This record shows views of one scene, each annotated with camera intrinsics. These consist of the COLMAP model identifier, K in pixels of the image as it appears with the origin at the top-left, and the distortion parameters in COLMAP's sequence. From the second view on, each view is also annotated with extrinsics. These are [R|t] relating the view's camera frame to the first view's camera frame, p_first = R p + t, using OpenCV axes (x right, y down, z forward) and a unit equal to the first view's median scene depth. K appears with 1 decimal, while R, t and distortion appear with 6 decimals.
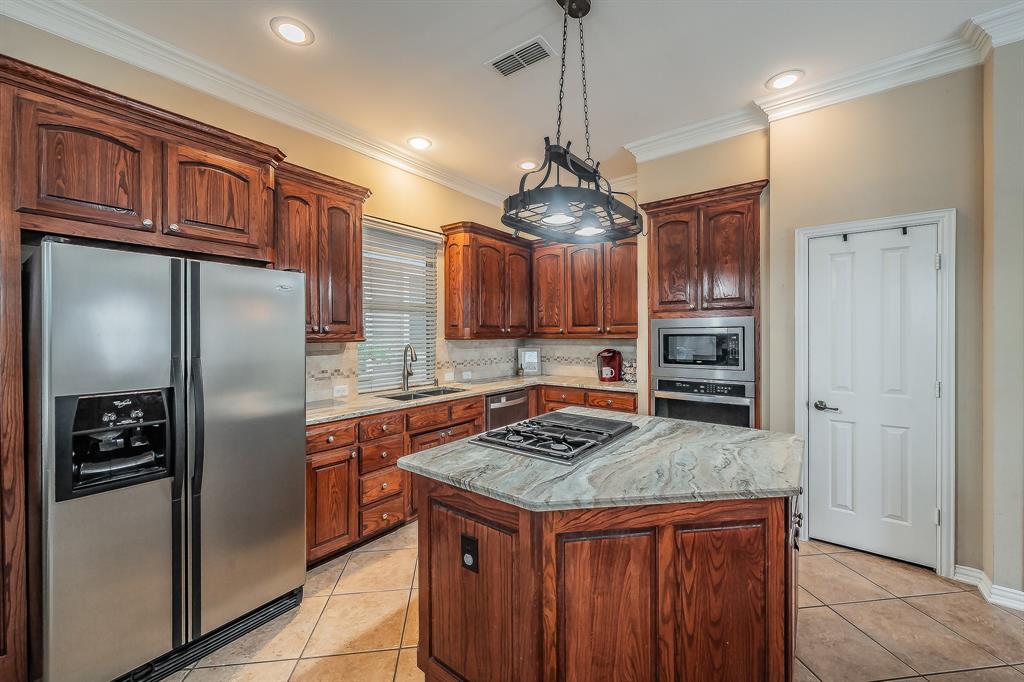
lens RADIAL K [[389.5, 0, 508.4], [0, 389.5, 336.2], [0, 0, 1]] dist [0.000568, 0.000215]
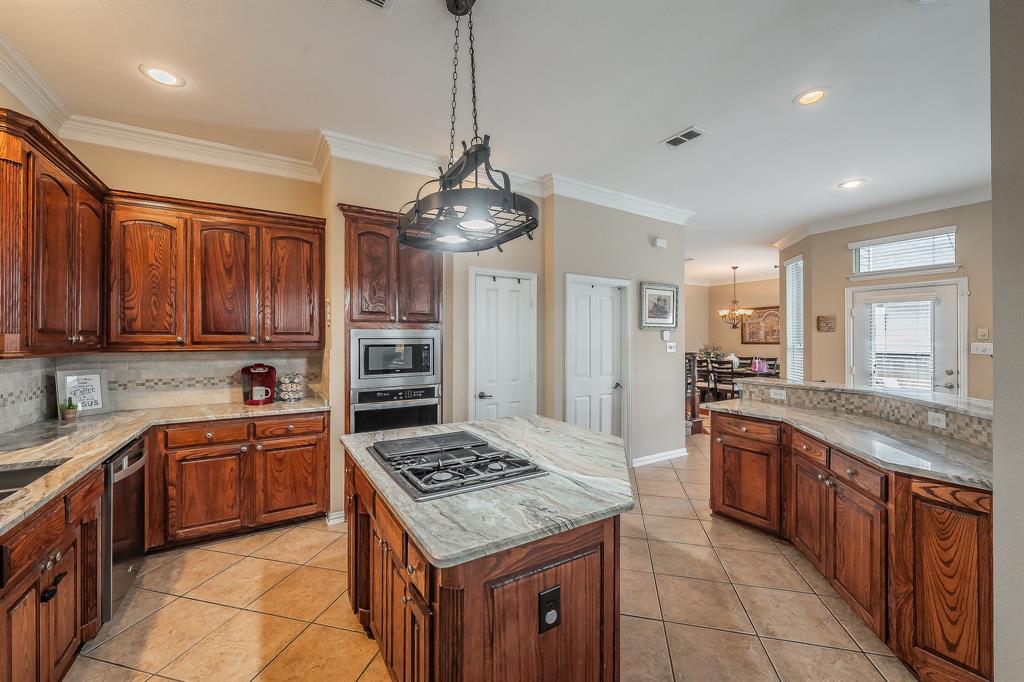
lens RADIAL K [[389.5, 0, 508.4], [0, 389.5, 336.2], [0, 0, 1]] dist [0.000568, 0.000215]
pose [[0.384200, 0.012658, 0.923163, -0.358877], [0.005115, 0.999861, -0.015838, -0.009228], [-0.923236, 0.010807, 0.384082, 0.292030]]
